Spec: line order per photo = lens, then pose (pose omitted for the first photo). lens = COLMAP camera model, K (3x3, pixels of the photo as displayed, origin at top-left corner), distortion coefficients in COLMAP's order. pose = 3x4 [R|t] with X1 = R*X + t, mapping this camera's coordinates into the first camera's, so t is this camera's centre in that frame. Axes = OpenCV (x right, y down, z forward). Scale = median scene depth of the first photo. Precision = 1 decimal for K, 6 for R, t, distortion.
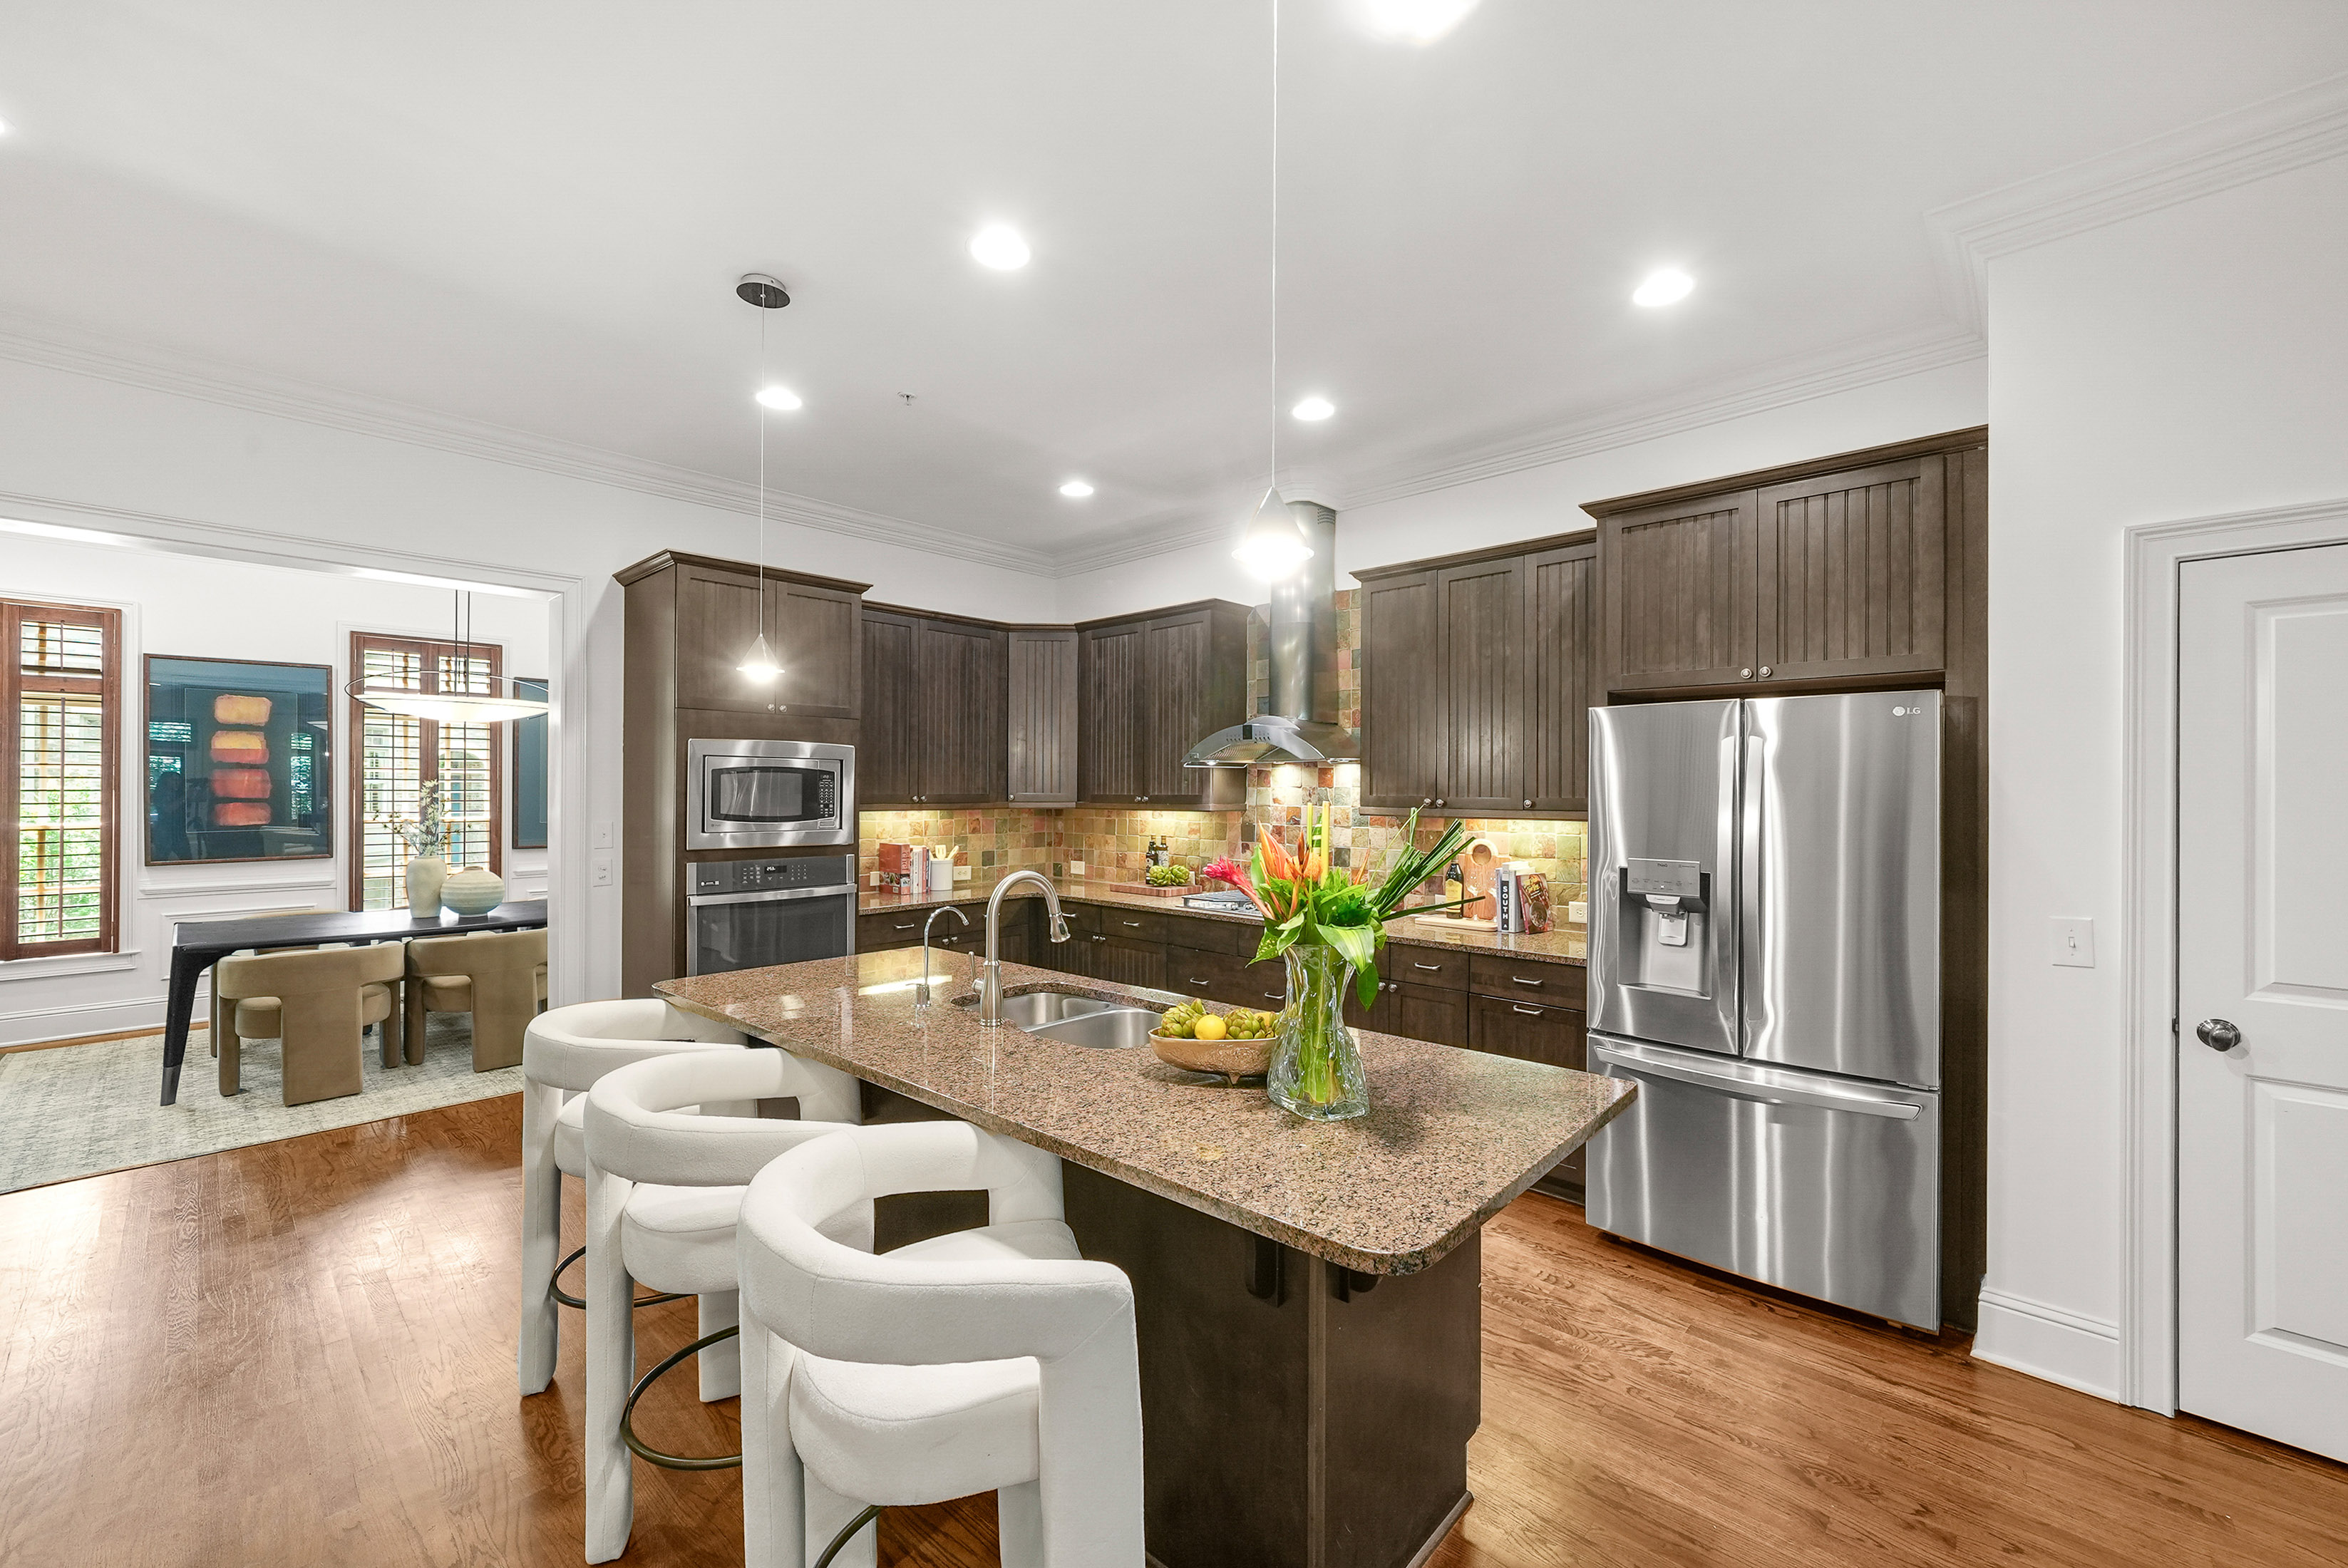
lens RADIAL K [[924.1, 0, 1179.7], [0, 924.1, 800.9], [0, 0, 1]] dist [-0.013486, 0.005090]
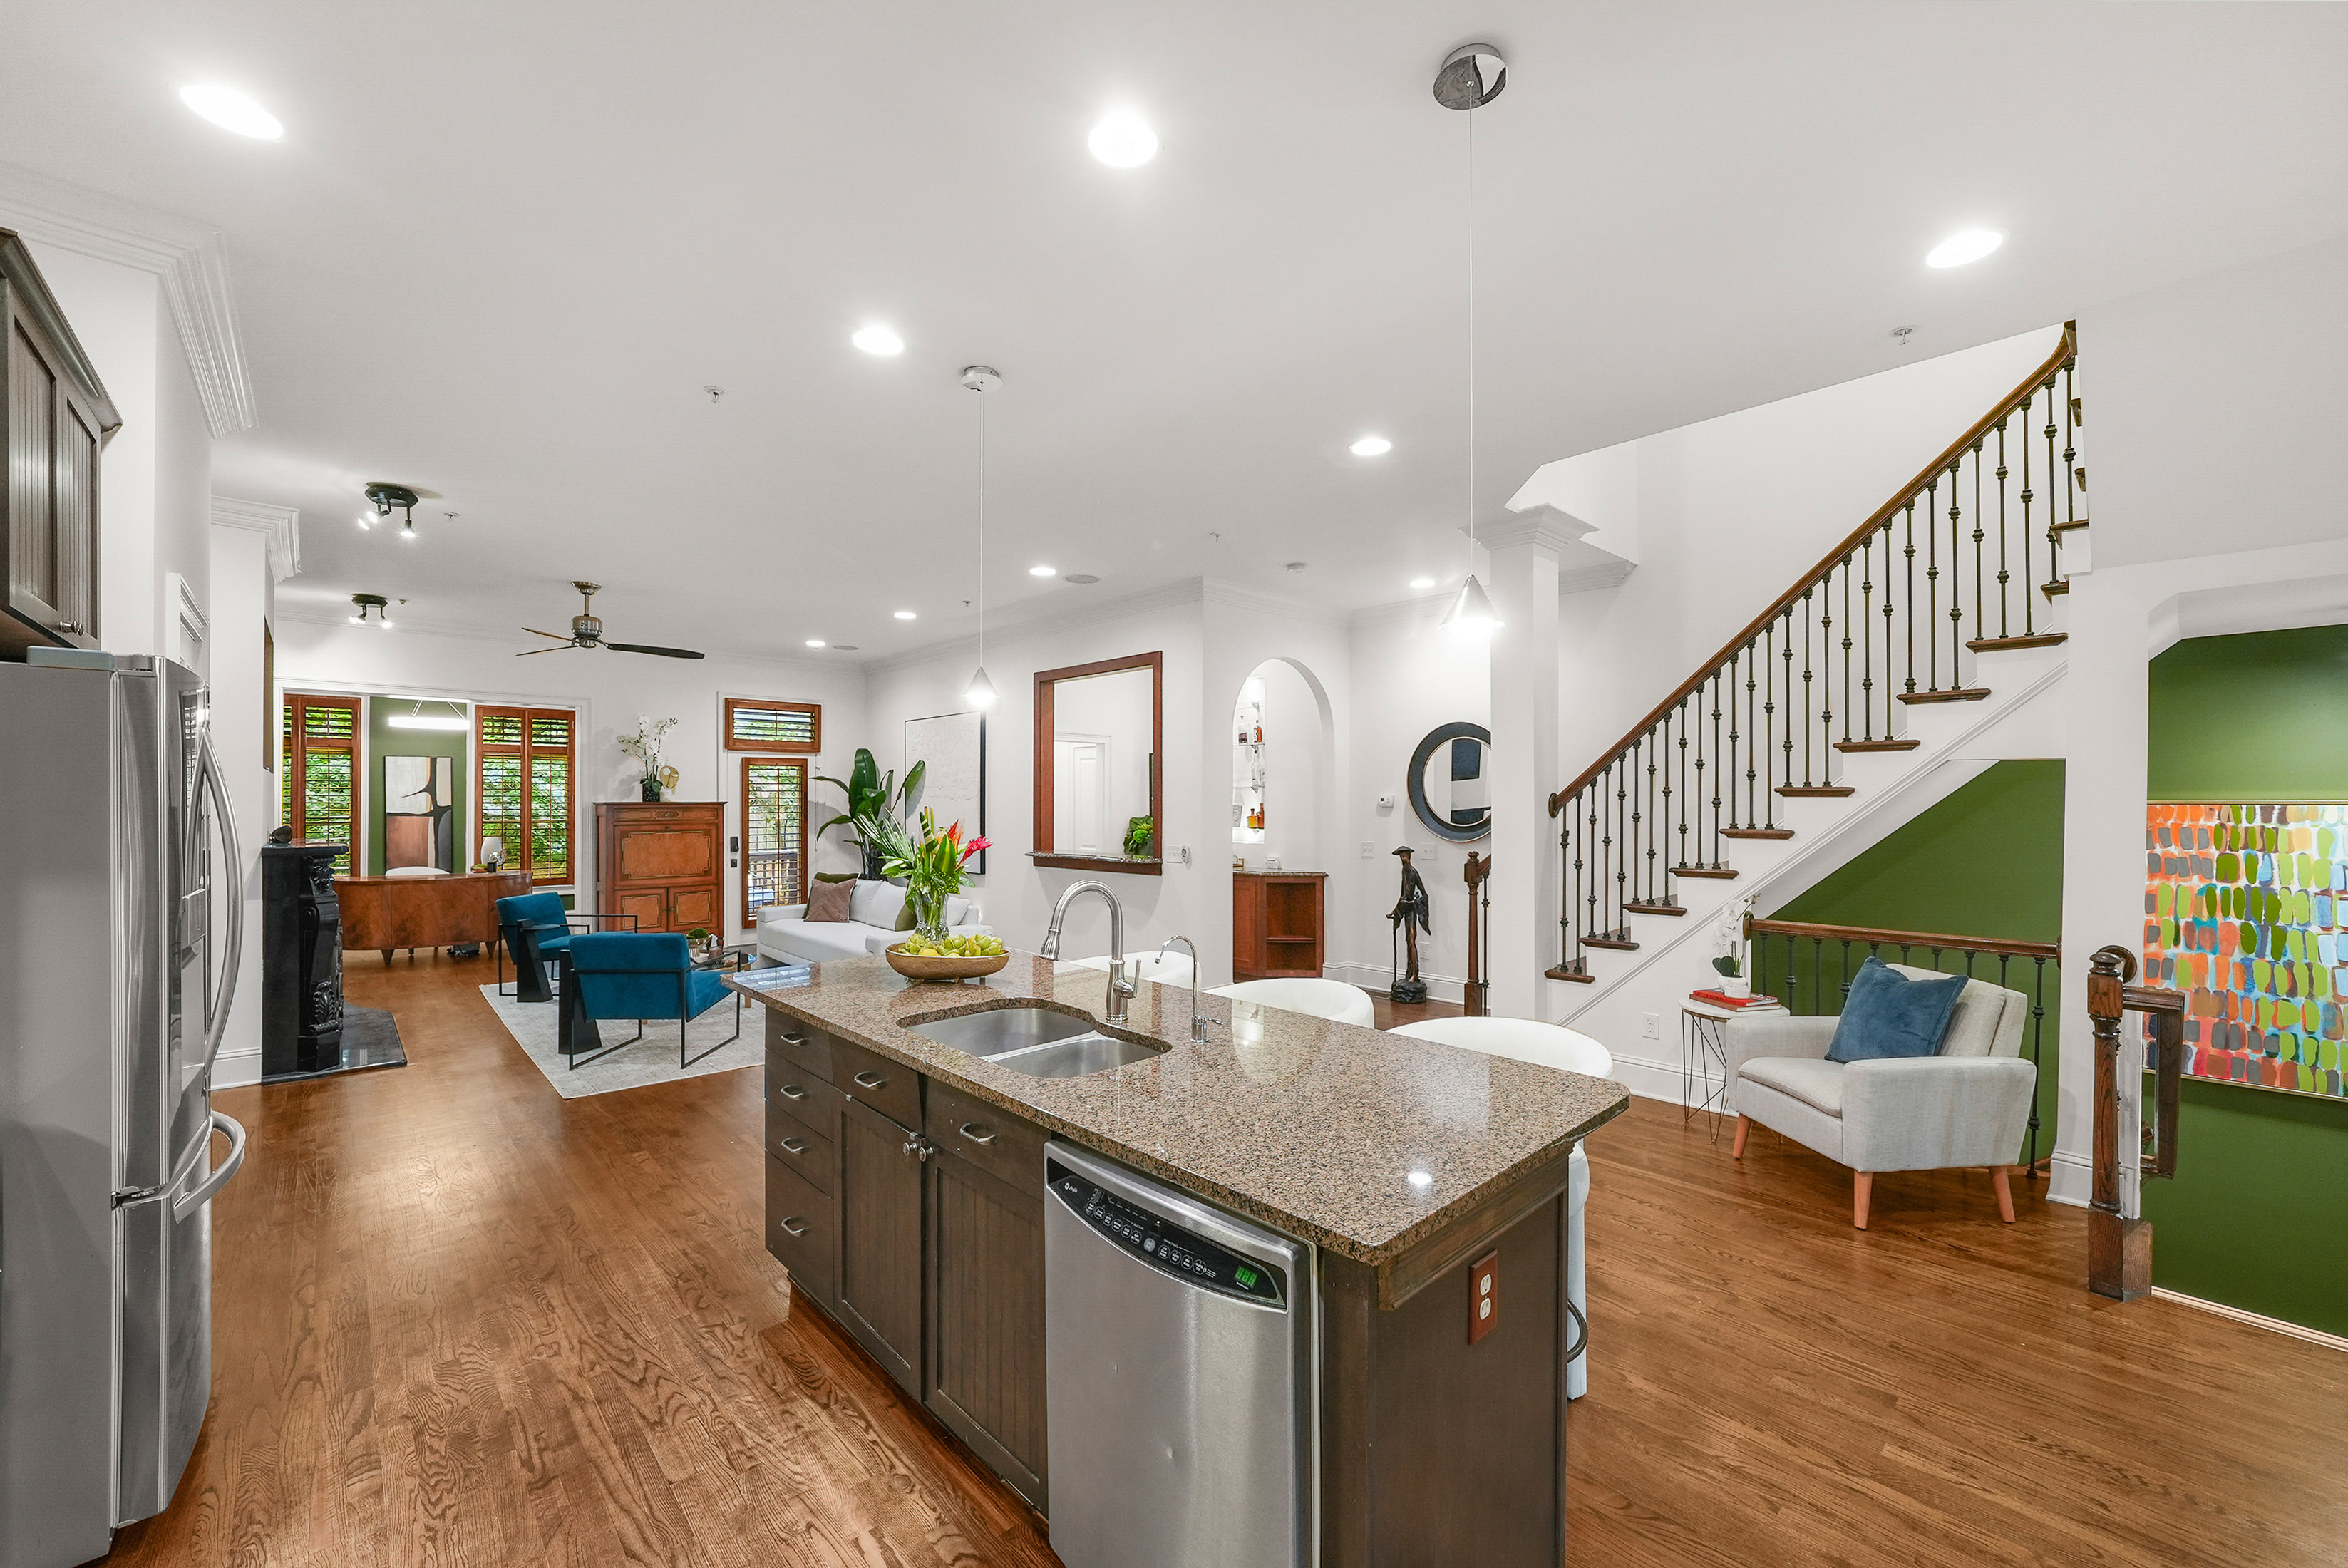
lens RADIAL K [[924.1, 0, 1179.7], [0, 924.1, 800.9], [0, 0, 1]] dist [-0.013486, 0.005090]
pose [[-0.997429, -0.006654, 0.071346, -0.192271], [-0.005911, 0.999926, 0.010618, -0.012396], [-0.071411, 0.010169, -0.997395, 1.125182]]
